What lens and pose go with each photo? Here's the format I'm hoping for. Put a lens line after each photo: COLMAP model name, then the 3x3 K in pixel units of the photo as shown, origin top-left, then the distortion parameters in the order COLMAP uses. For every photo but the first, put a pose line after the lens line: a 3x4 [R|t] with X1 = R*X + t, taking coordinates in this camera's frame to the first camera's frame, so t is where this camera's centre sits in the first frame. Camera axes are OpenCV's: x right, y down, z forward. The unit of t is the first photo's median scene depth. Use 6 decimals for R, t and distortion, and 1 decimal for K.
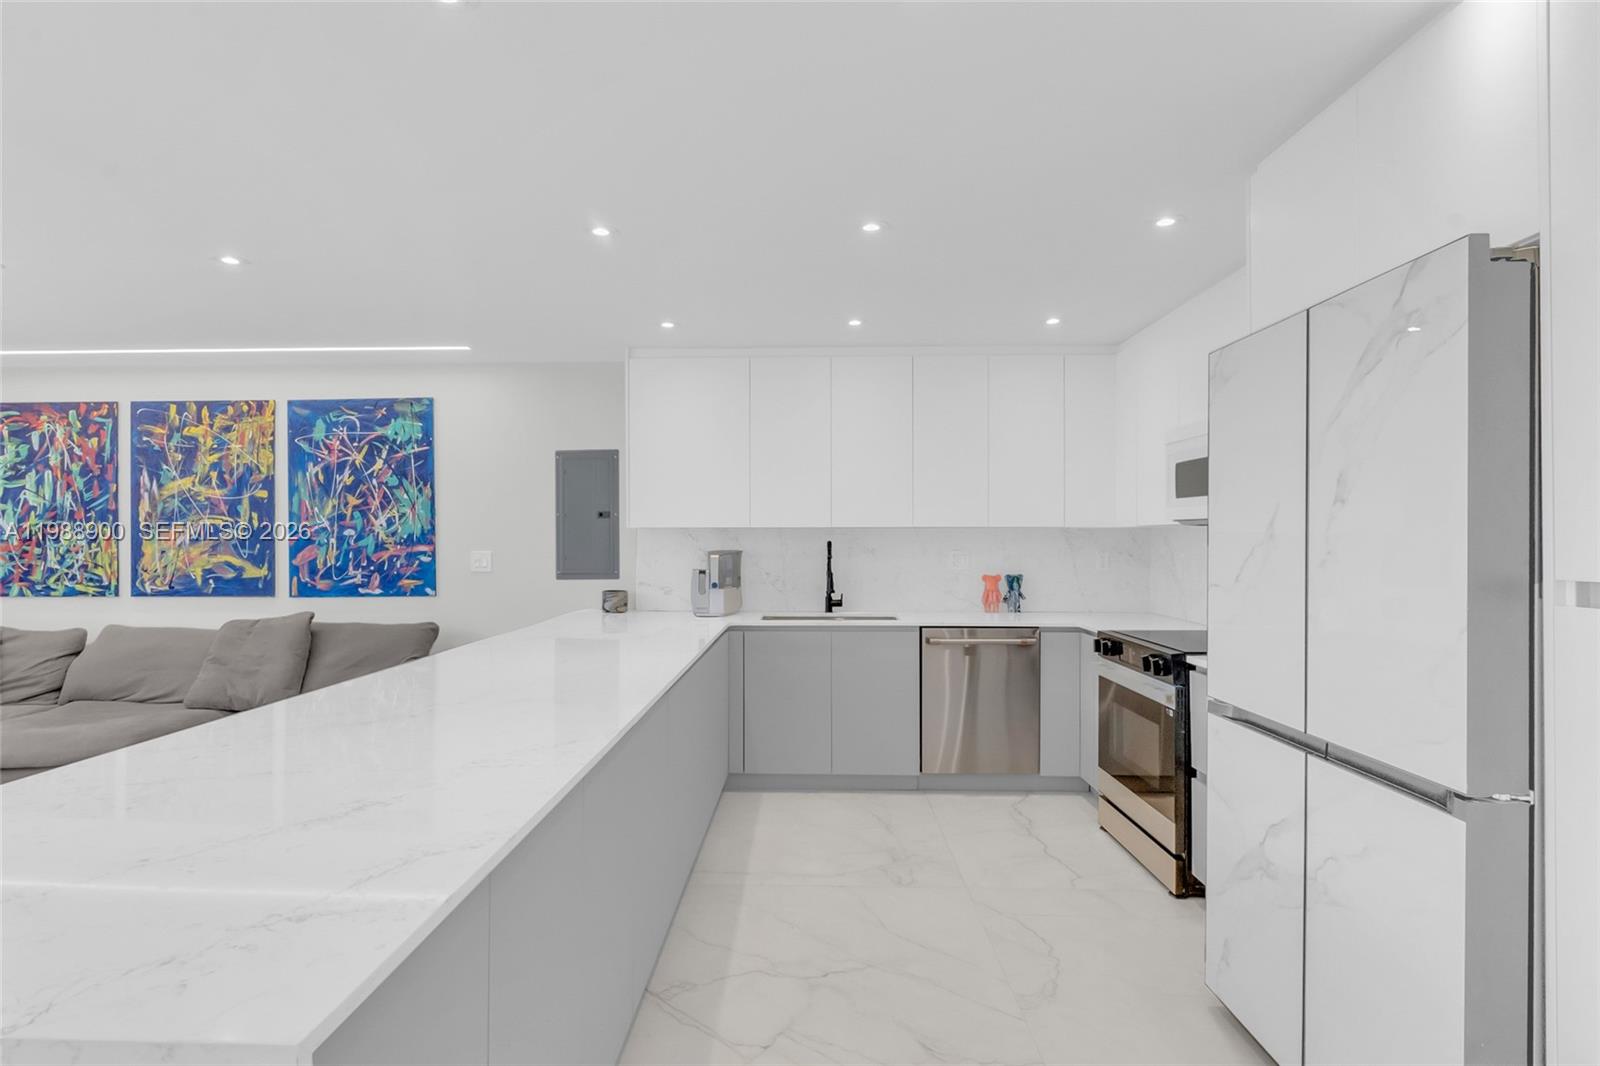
lens RADIAL K [[802.5, 0, 795.2], [0, 802.5, 537.2], [0, 0, 1]] dist [-0.031222, -0.000165]
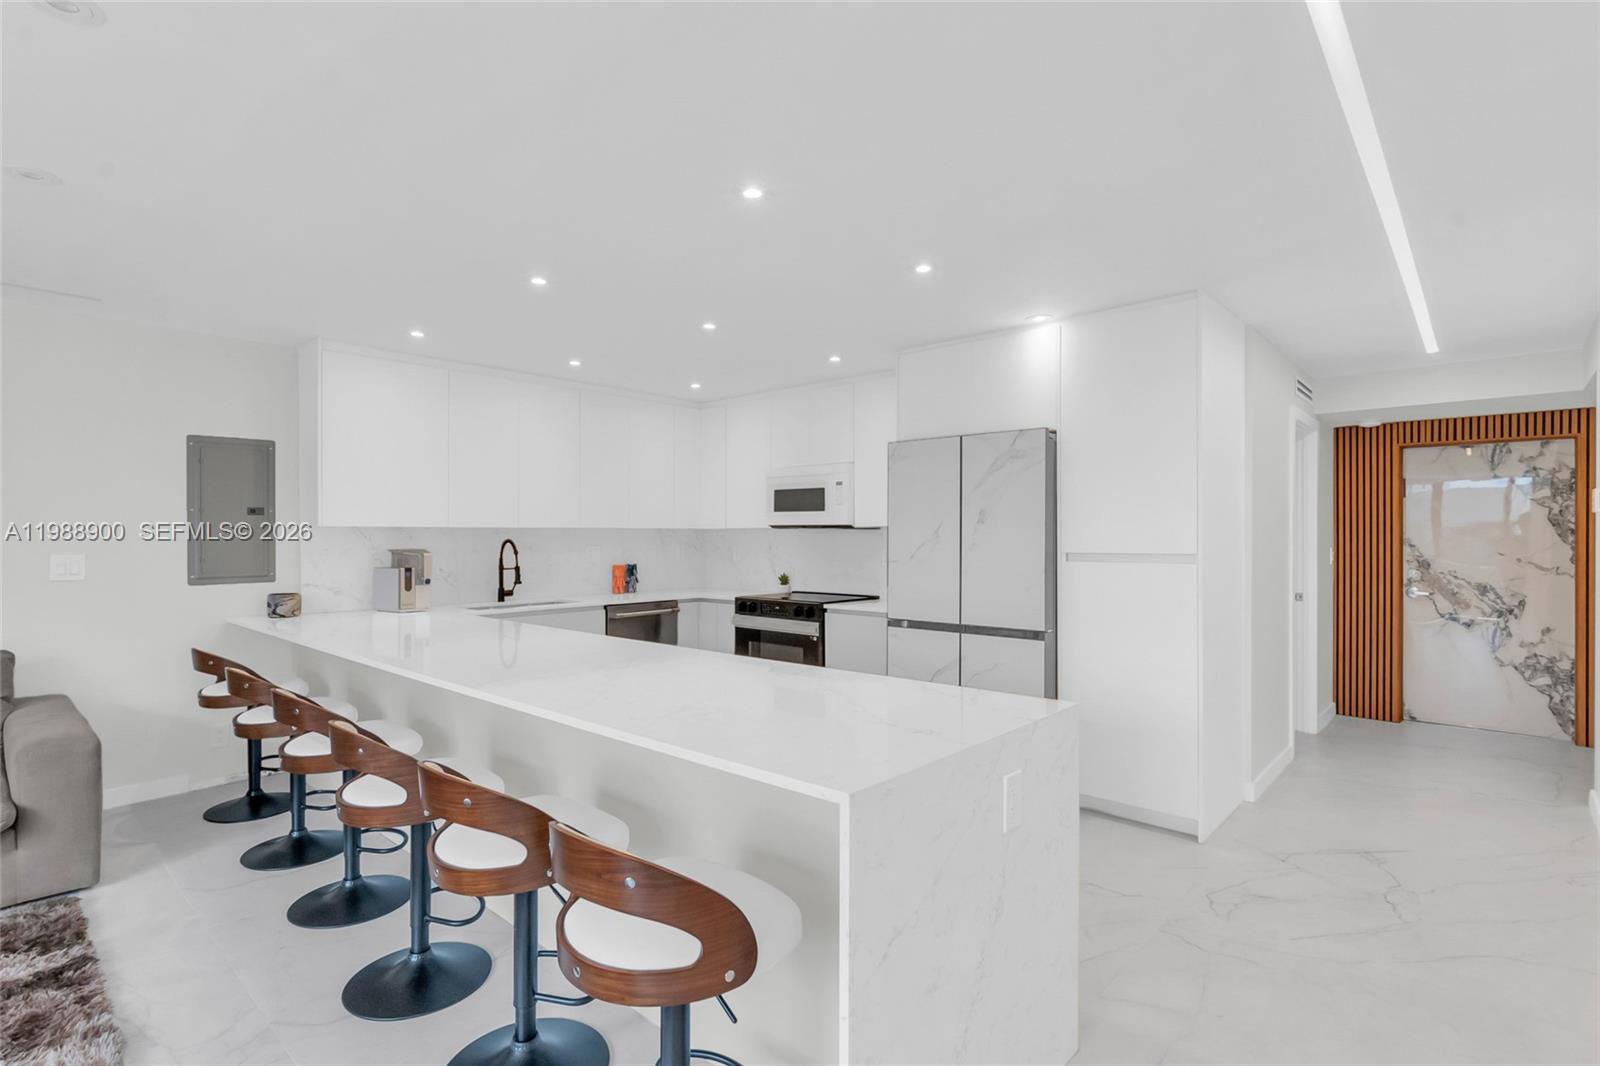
lens RADIAL K [[765.1, 0, 793.5], [0, 765.1, 532.2], [0, 0, 1]] dist [-0.003607, -0.000613]
pose [[0.651780, 0.002616, 0.758403, -0.535929], [-0.001002, 0.999996, -0.002588, -0.002929], [-0.758407, 0.000927, 0.651781, -0.025817]]
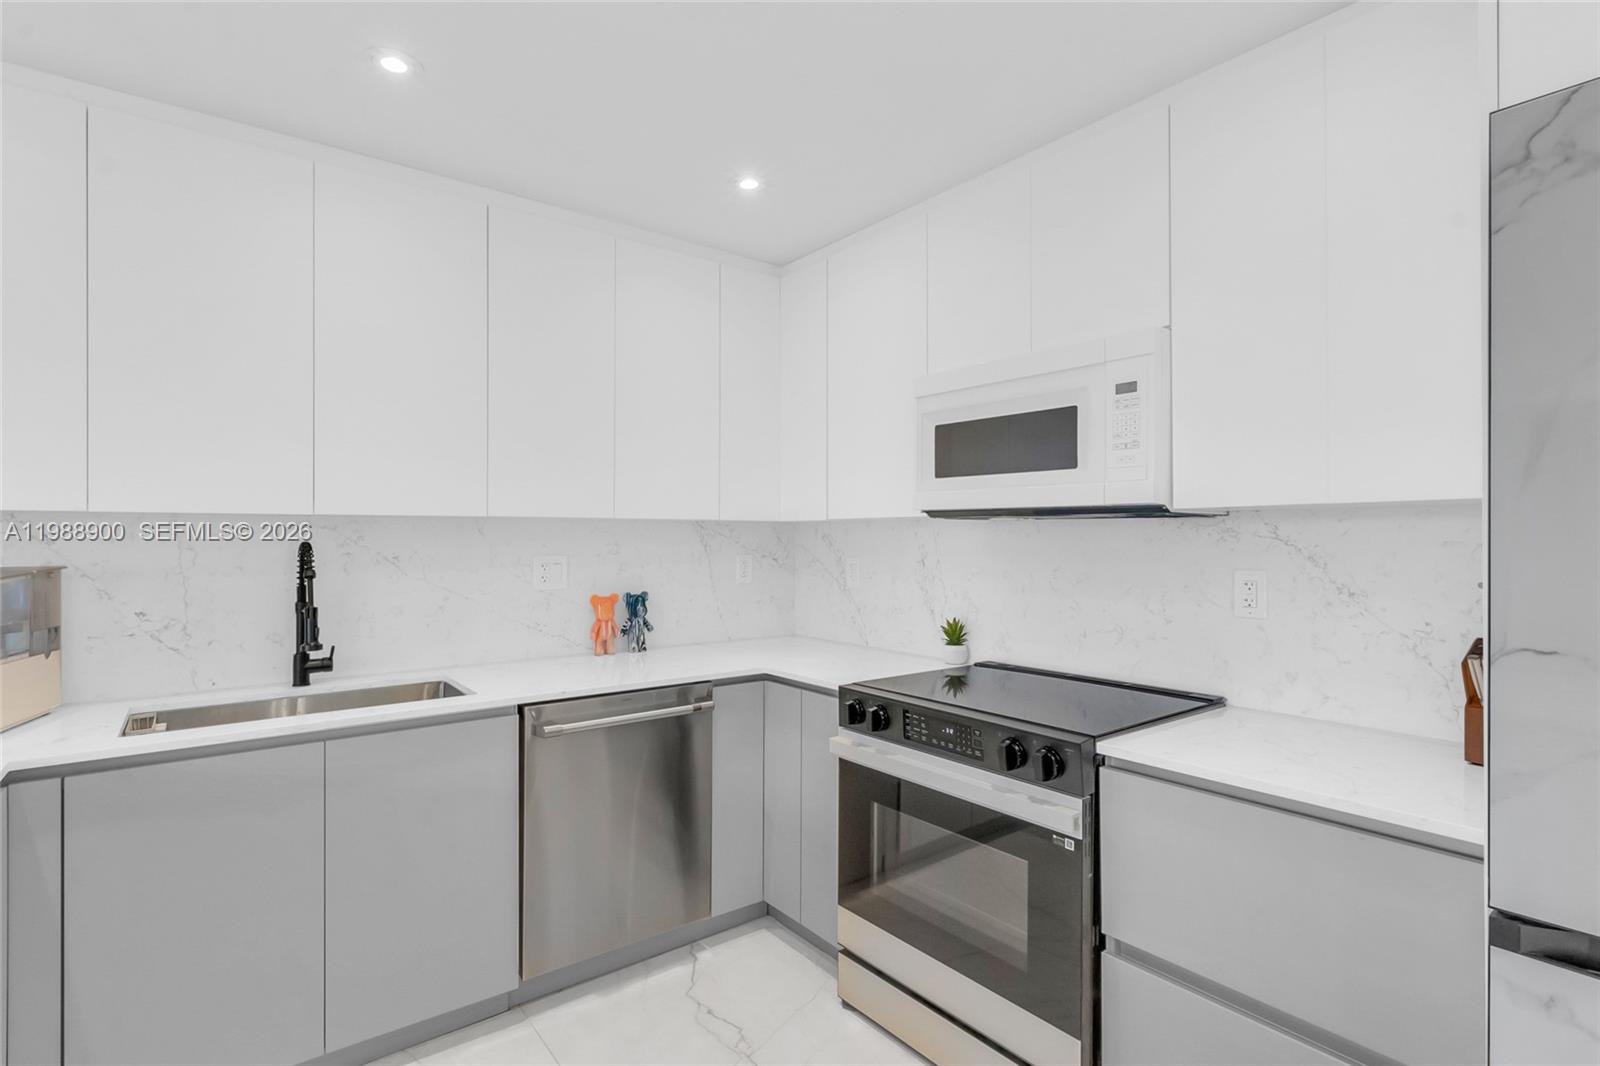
lens RADIAL K [[765.1, 0, 785.0], [0, 765.1, 530.1], [0, 0, 1]] dist [-0.003607, -0.000613]
pose [[0.782193, 0.003095, 0.623028, -0.019651], [-0.000977, 0.999993, -0.003741, -0.001534], [-0.623035, 0.002317, 0.782190, 0.462795]]
